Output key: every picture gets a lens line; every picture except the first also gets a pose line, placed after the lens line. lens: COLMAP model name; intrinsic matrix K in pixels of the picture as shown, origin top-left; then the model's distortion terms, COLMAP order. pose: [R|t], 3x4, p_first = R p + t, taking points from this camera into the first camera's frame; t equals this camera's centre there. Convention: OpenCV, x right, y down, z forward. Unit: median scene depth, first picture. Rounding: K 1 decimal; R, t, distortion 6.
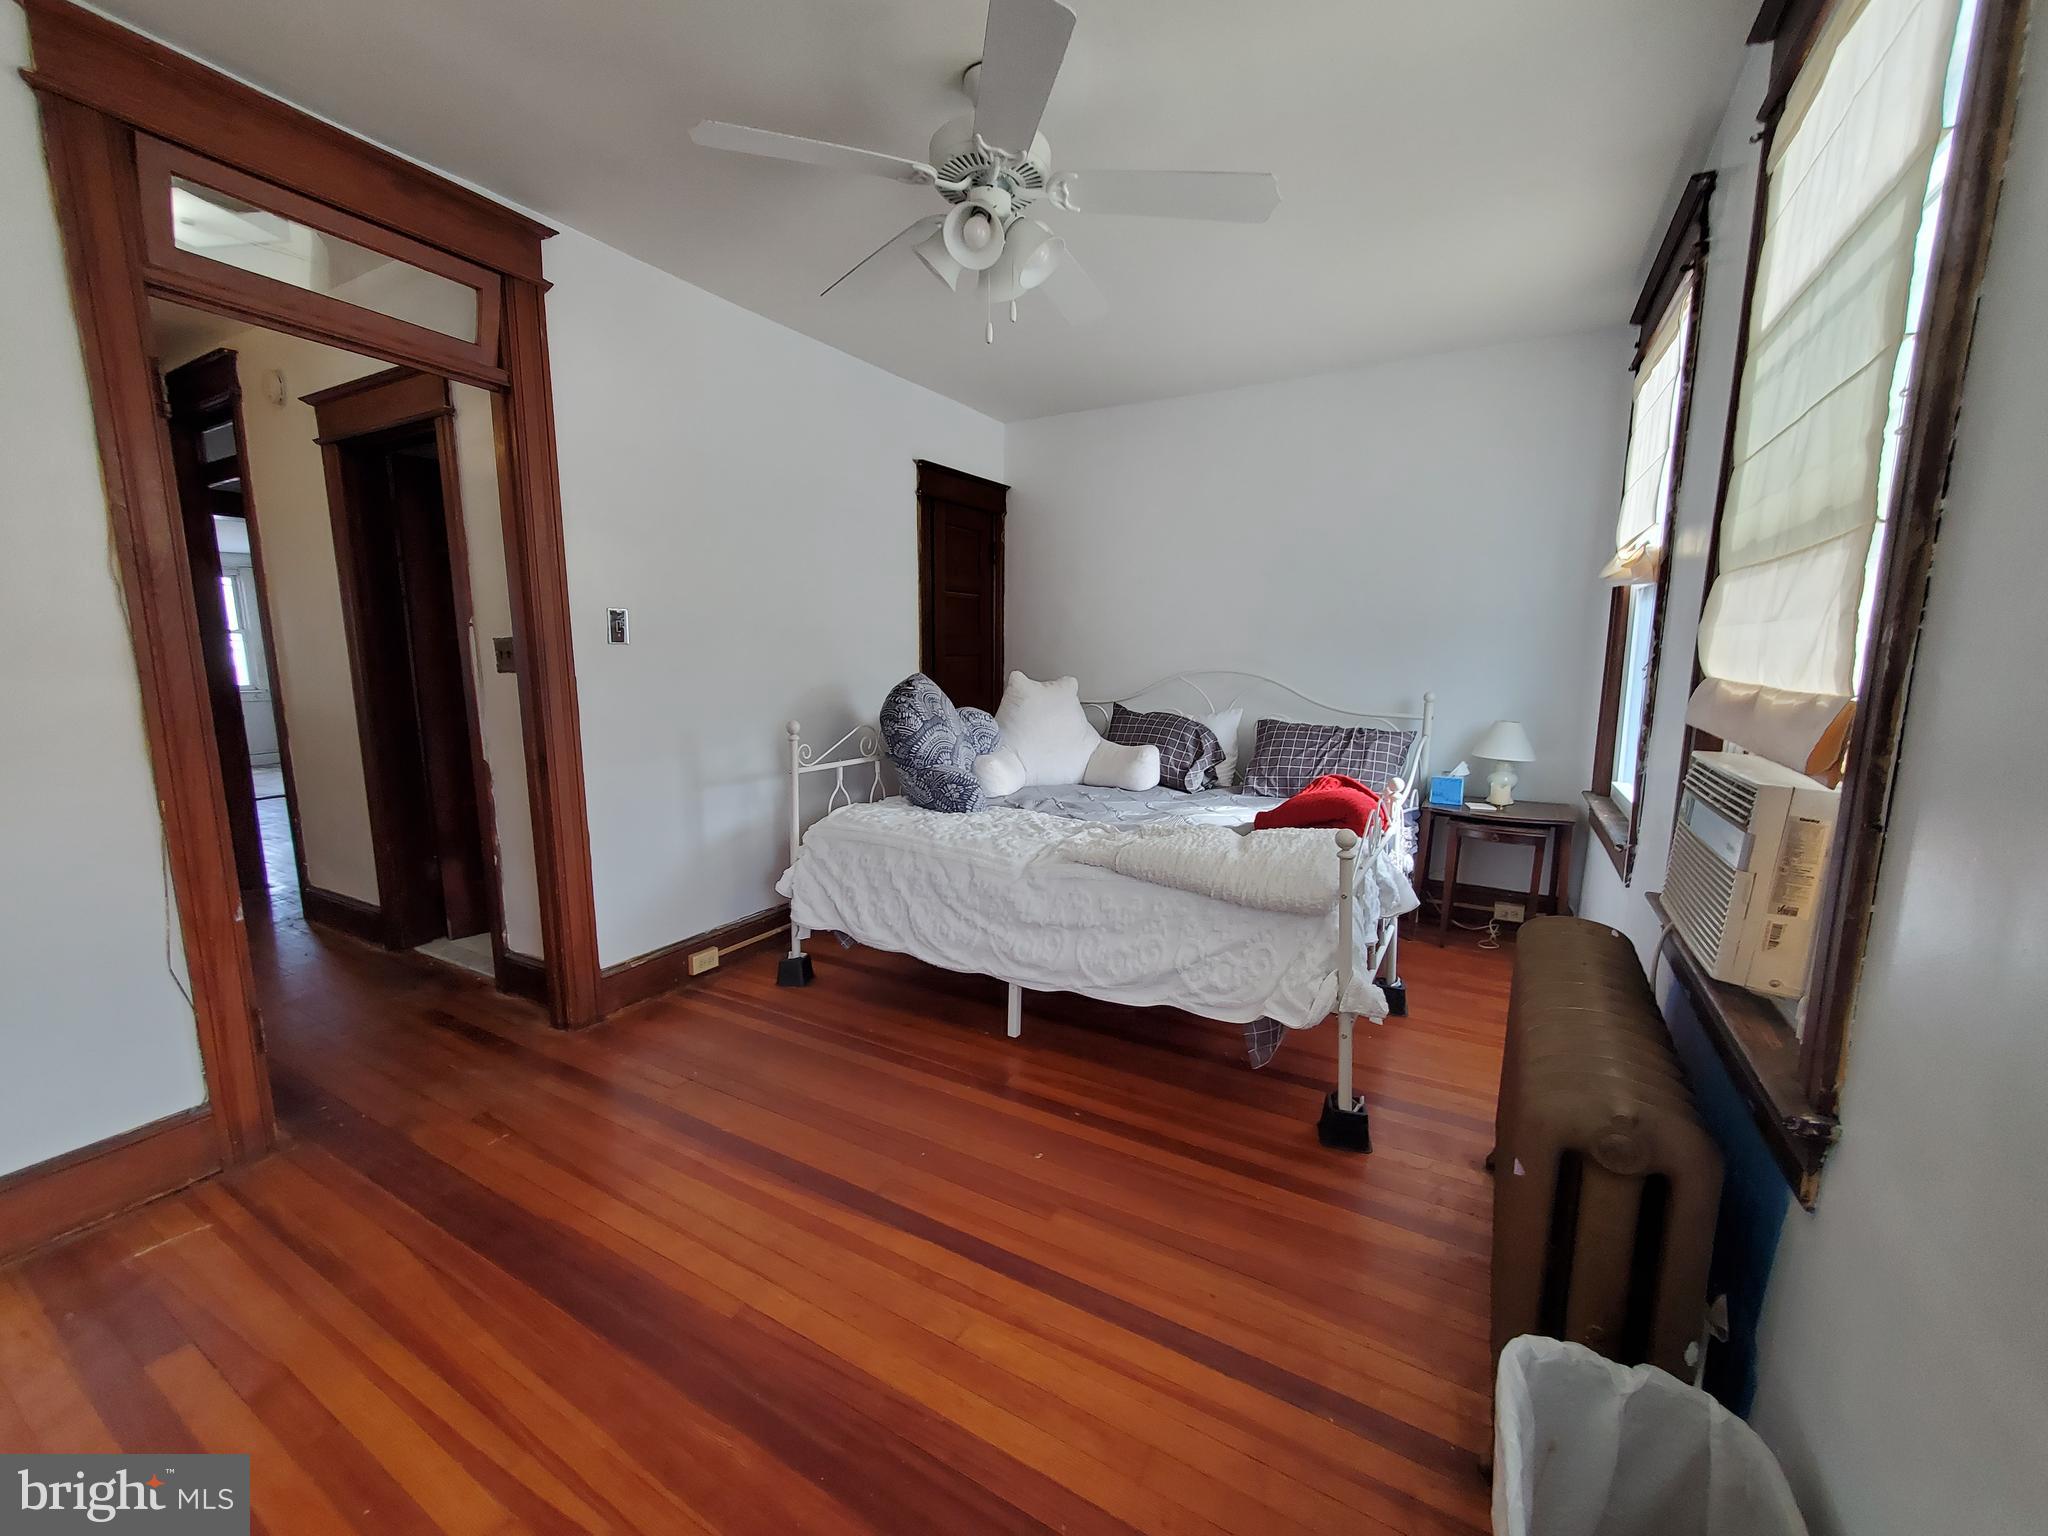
lens RADIAL K [[814.9, 0, 1006.0], [0, 814.9, 773.0], [0, 0, 1]] dist [0.011608, -0.000020]
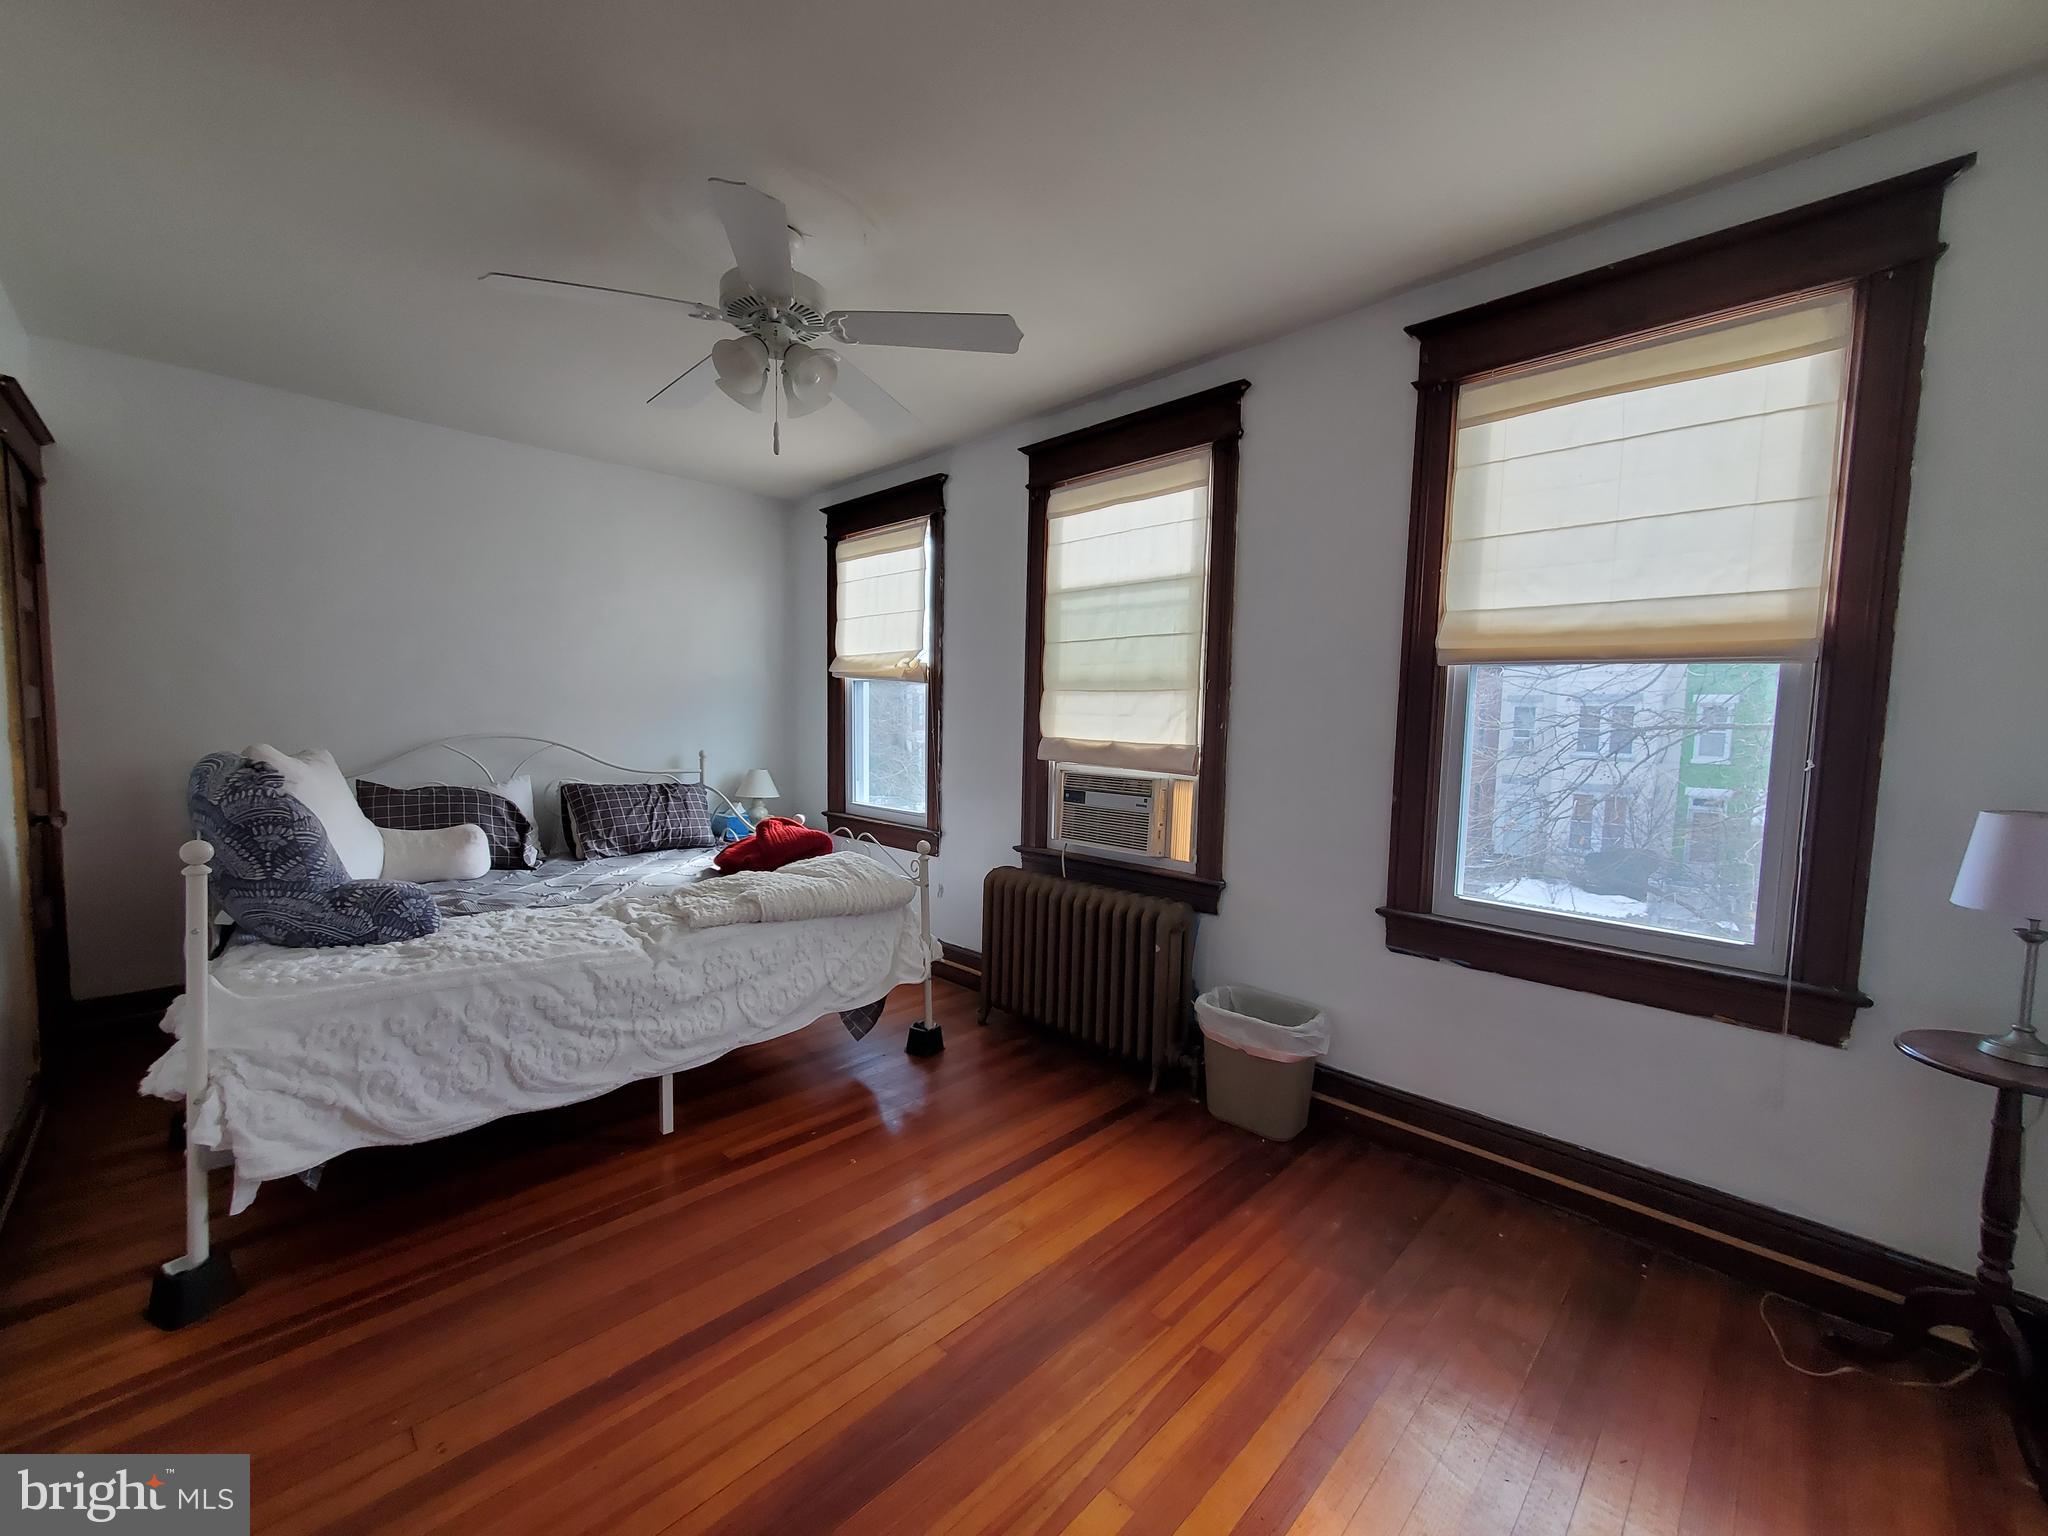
lens RADIAL K [[817.0, 0, 1022.6], [0, 817.0, 775.8], [0, 0, 1]] dist [0.009389, -0.000143]
pose [[0.249745, -0.070222, 0.965762, -0.771854], [0.127749, 0.991038, 0.039024, -0.066801], [-0.959848, 0.113629, 0.256478, 0.324321]]
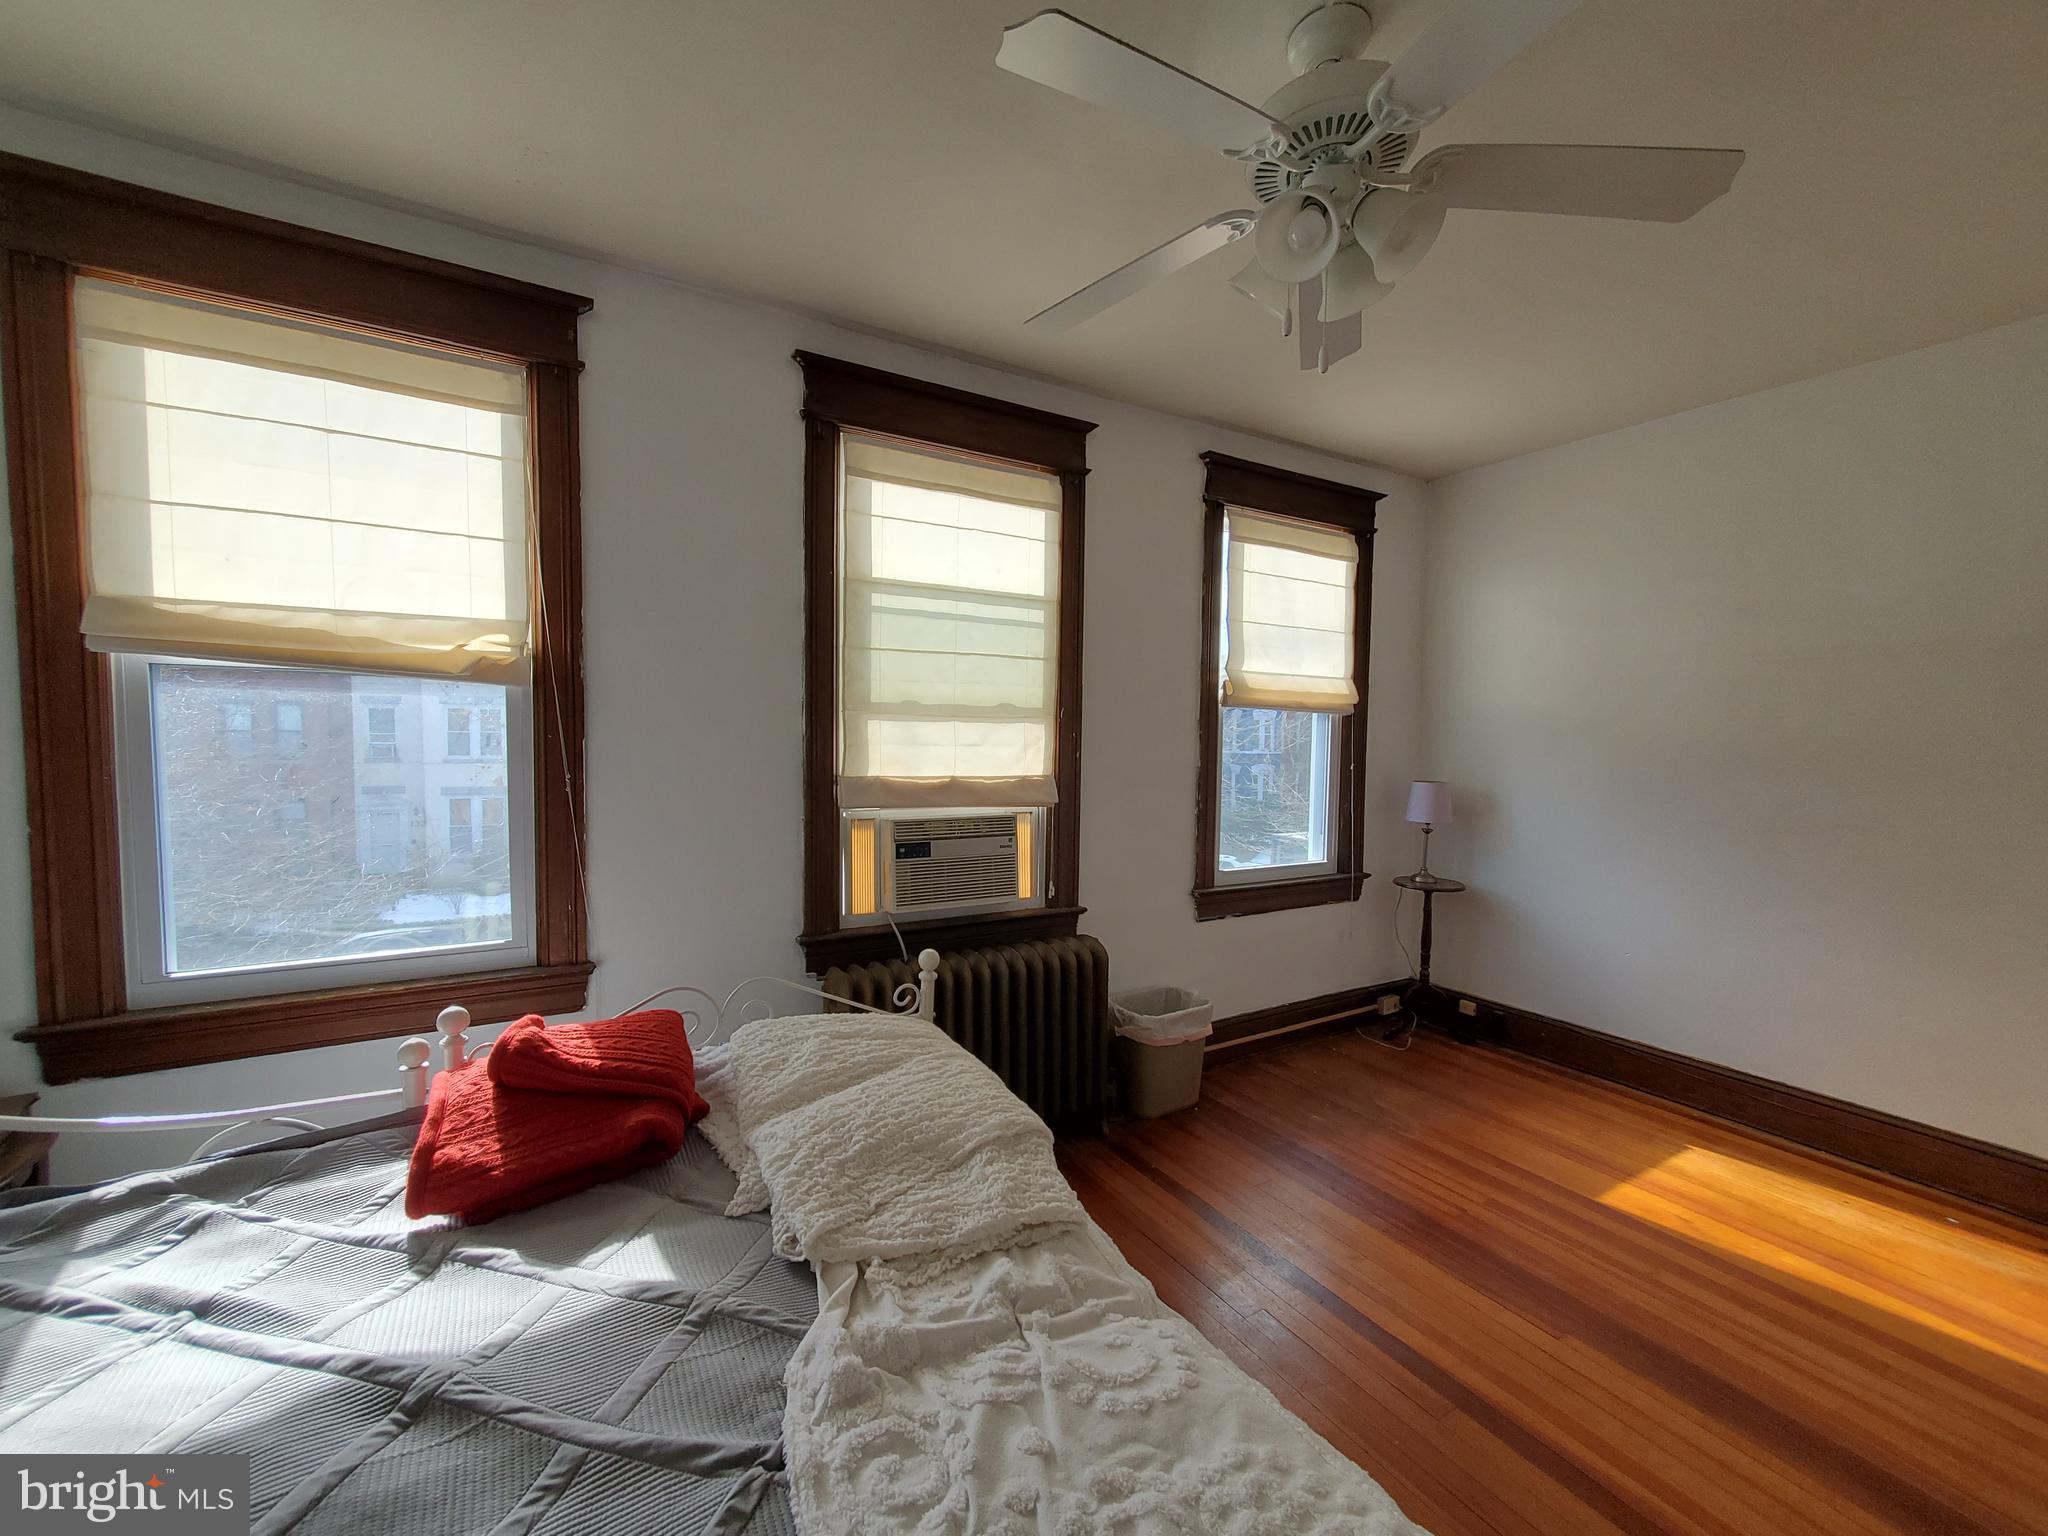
lens RADIAL K [[817.0, 0, 1022.6], [0, 817.0, 775.8], [0, 0, 1]] dist [0.009389, -0.000143]
pose [[-0.875125, -0.033122, 0.482762, -0.113023], [0.061209, 0.982064, 0.178334, -0.232220], [-0.480010, 0.185614, -0.857402, 1.346933]]
